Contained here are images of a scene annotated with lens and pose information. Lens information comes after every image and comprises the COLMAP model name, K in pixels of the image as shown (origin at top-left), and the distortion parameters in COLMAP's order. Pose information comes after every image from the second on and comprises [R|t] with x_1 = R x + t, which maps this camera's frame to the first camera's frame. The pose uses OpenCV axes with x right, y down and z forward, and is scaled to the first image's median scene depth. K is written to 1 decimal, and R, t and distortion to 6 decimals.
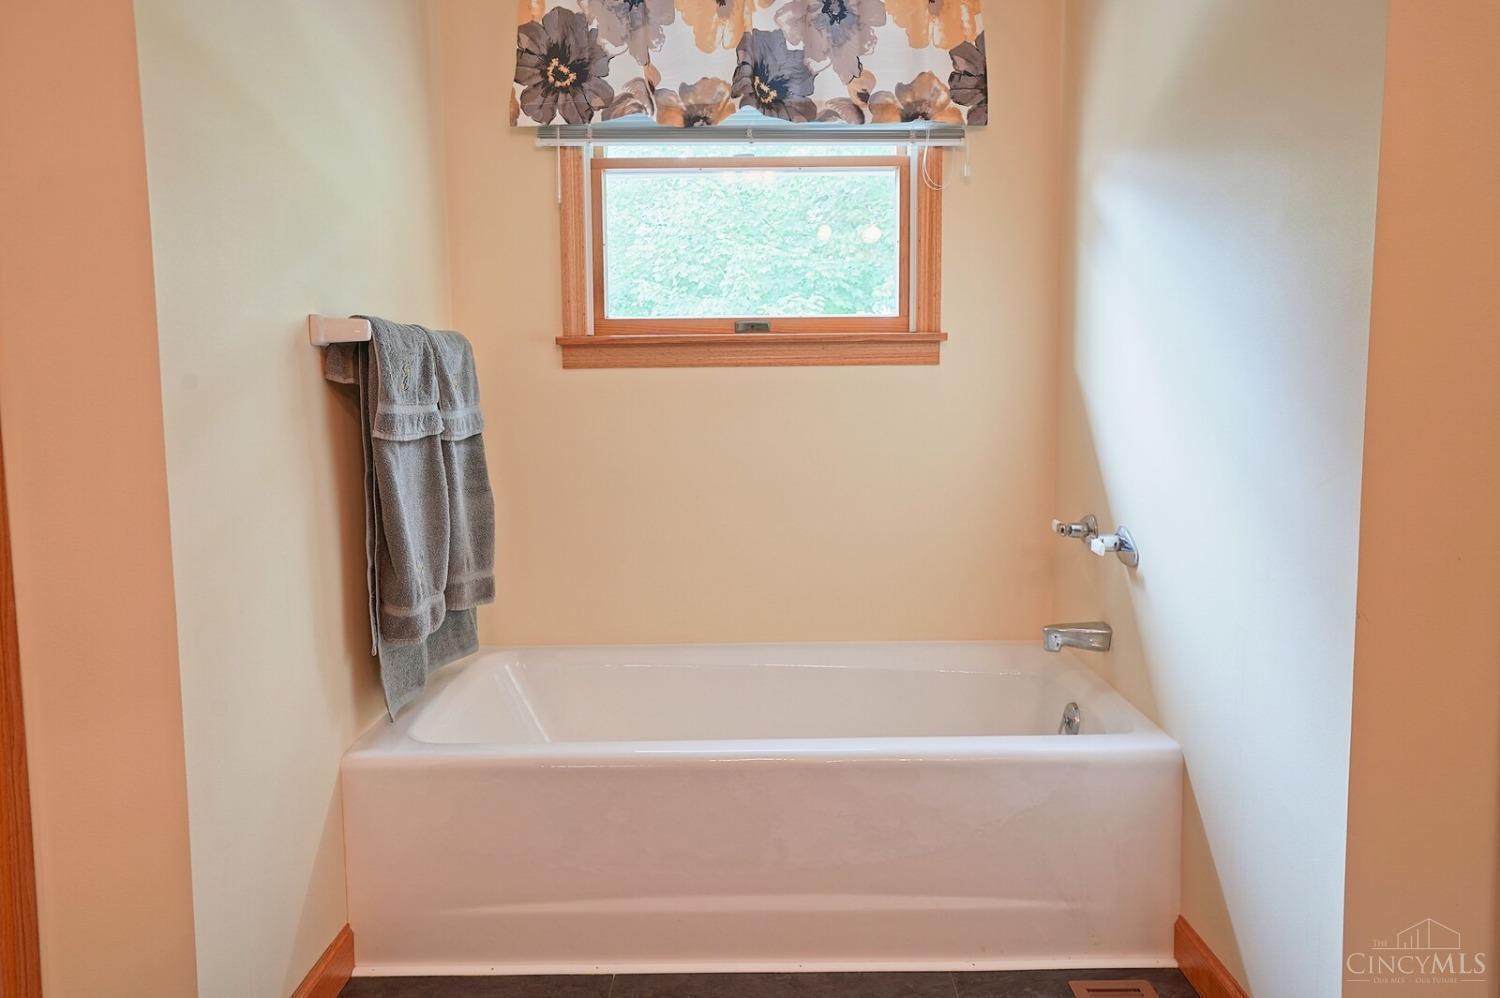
lens RADIAL K [[1000.2, 0, 748.3], [0, 1000.2, 490.2], [0, 0, 1]] dist [-0.017607, -0.000296]
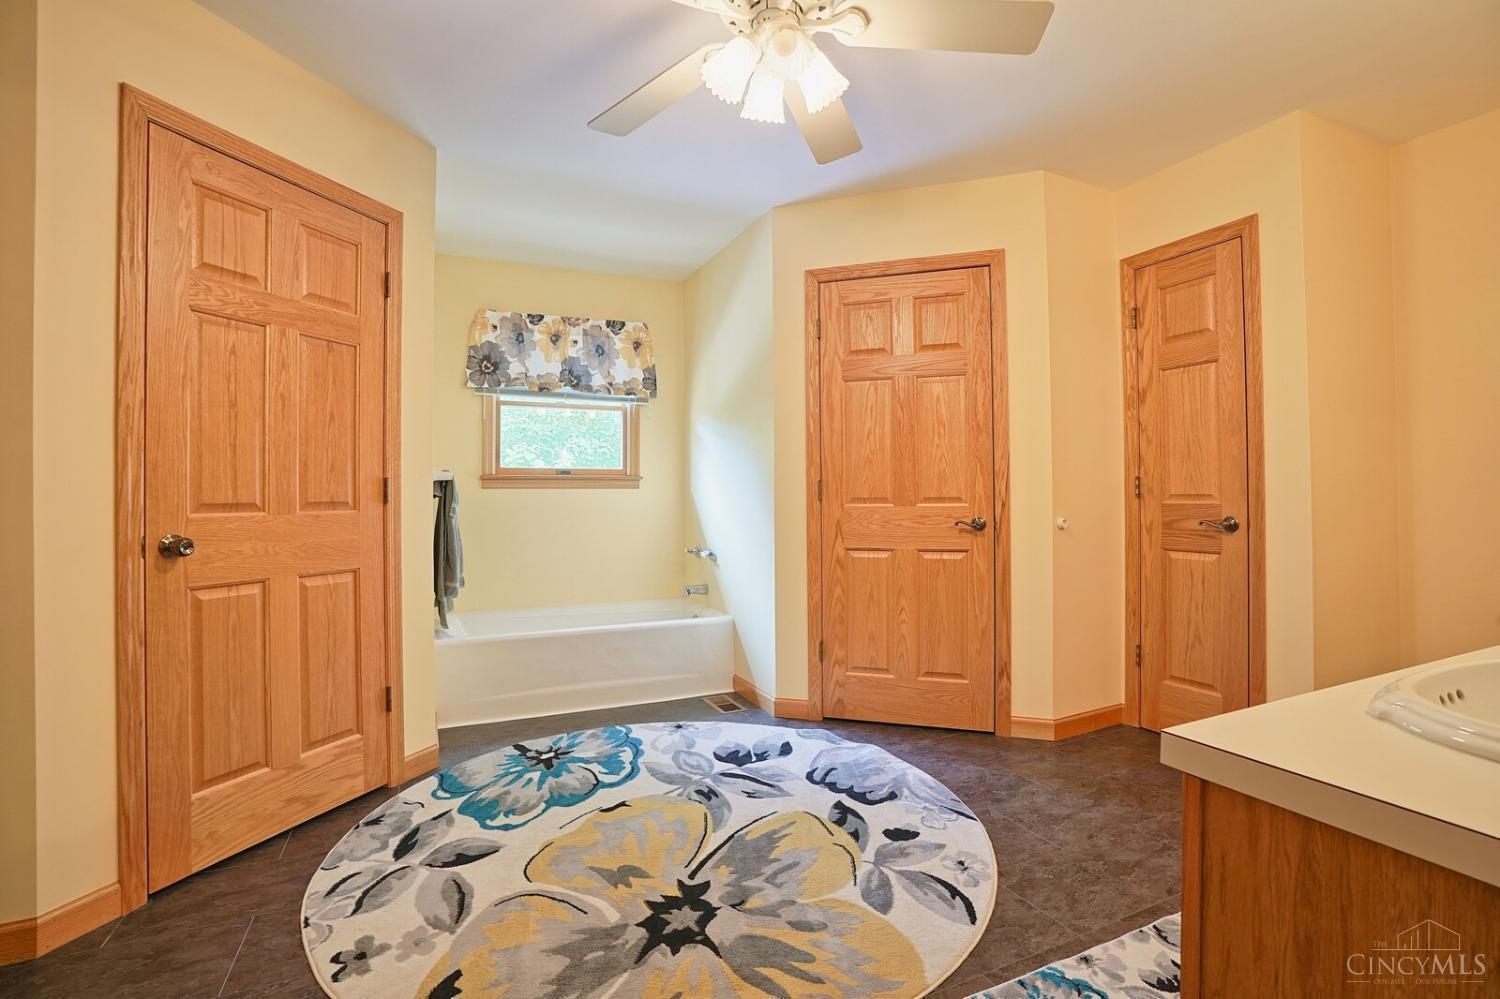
lens RADIAL K [[698.4, 0, 750.0], [0, 698.4, 499.5], [0, 0, 1]] dist [-0.000190, -0.000004]
pose [[0.900358, 0.003737, 0.435133, -0.342884], [0.037871, 0.995496, -0.086911, 0.069416], [-0.433498, 0.094730, 0.896161, -0.738895]]
